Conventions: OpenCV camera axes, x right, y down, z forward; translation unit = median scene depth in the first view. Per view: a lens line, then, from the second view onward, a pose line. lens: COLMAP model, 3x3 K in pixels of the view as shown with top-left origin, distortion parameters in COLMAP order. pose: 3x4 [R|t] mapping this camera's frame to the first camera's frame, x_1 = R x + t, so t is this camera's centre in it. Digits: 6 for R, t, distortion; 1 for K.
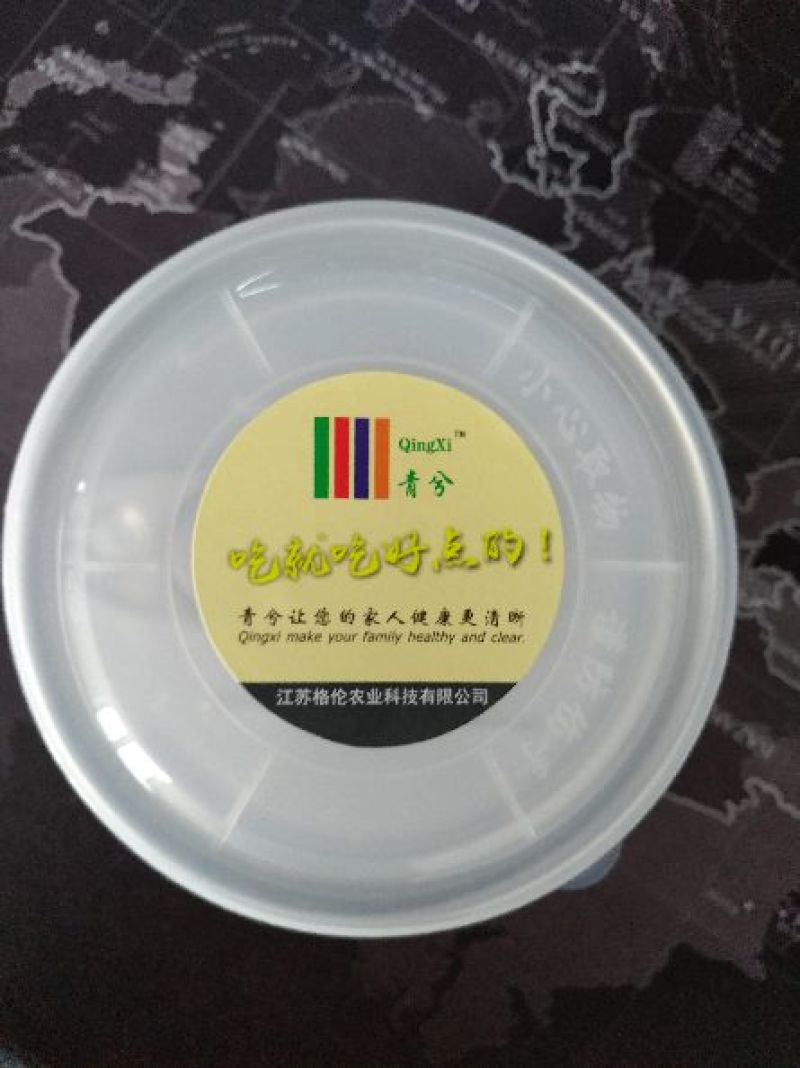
lens RADIAL K [[900.7, 0, 398.7], [0, 900.7, 529.3], [0, 0, 1]] dist [-0.106660, 0.137511]
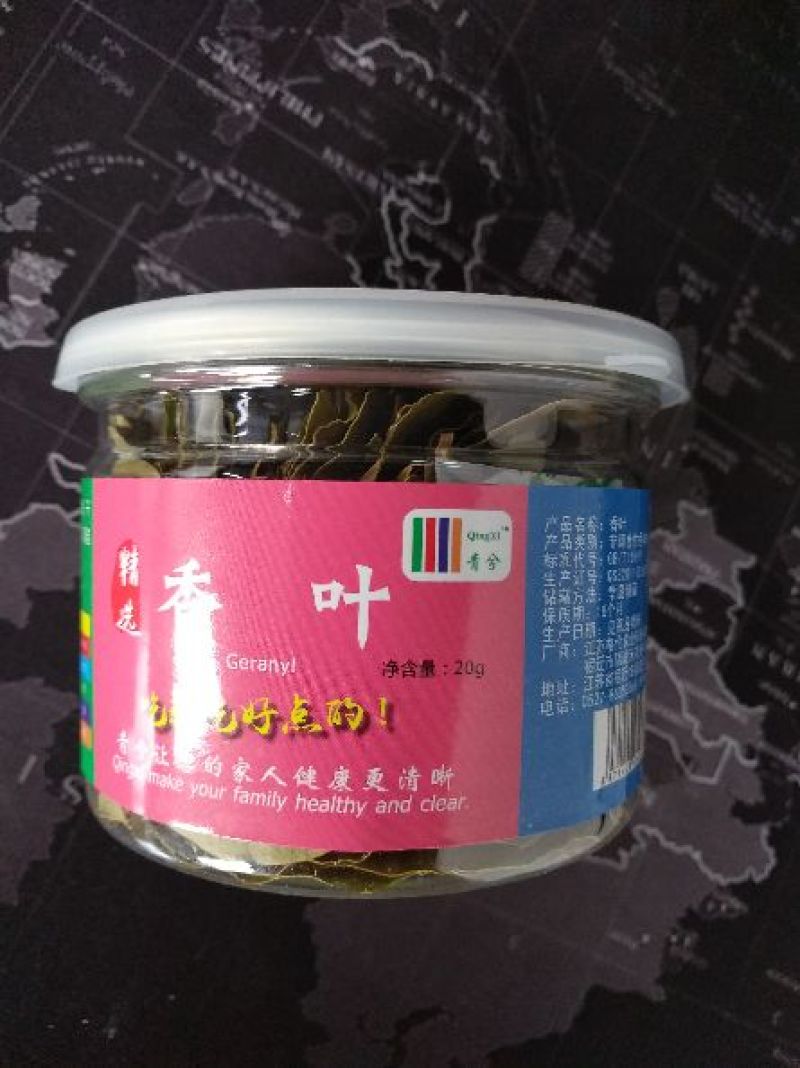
lens RADIAL K [[900.7, 0, 398.7], [0, 900.7, 529.3], [0, 0, 1]] dist [-0.106660, 0.137511]
pose [[0.970174, -0.102150, 0.219835, -0.097524], [0.097573, 0.994726, 0.031609, -0.150812], [-0.221905, -0.009216, 0.975025, -0.014744]]
